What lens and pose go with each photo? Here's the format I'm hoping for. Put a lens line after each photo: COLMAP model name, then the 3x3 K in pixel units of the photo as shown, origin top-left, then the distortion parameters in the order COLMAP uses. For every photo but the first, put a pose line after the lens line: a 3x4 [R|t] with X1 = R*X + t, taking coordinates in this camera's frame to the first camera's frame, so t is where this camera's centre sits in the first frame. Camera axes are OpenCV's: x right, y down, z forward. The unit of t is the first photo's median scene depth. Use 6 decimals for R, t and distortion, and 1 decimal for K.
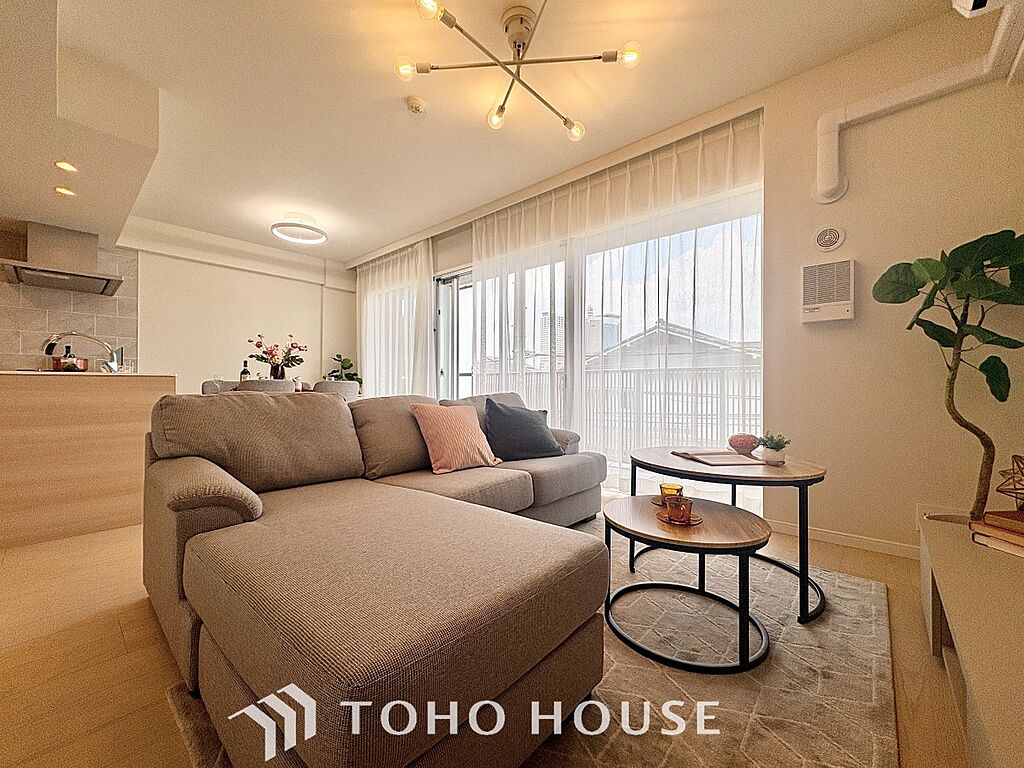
lens RADIAL K [[412.3, 0, 512.6], [0, 412.3, 385.0], [0, 0, 1]] dist [-0.000204, 0.000566]
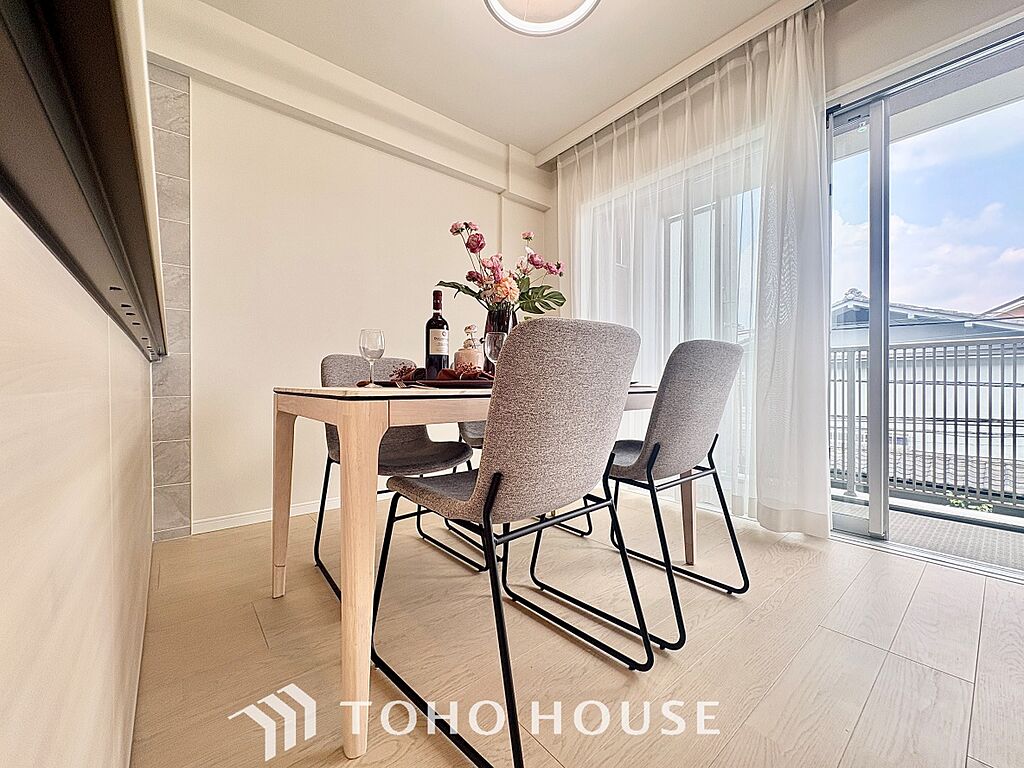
lens RADIAL K [[412.3, 0, 514.0], [0, 412.3, 387.4], [0, 0, 1]] dist [-0.000204, 0.000566]
pose [[0.989486, -0.003528, -0.144586, -0.439637], [0.005061, 0.999935, 0.010235, 0.017269], [0.144540, -0.010859, 0.989439, 0.543119]]
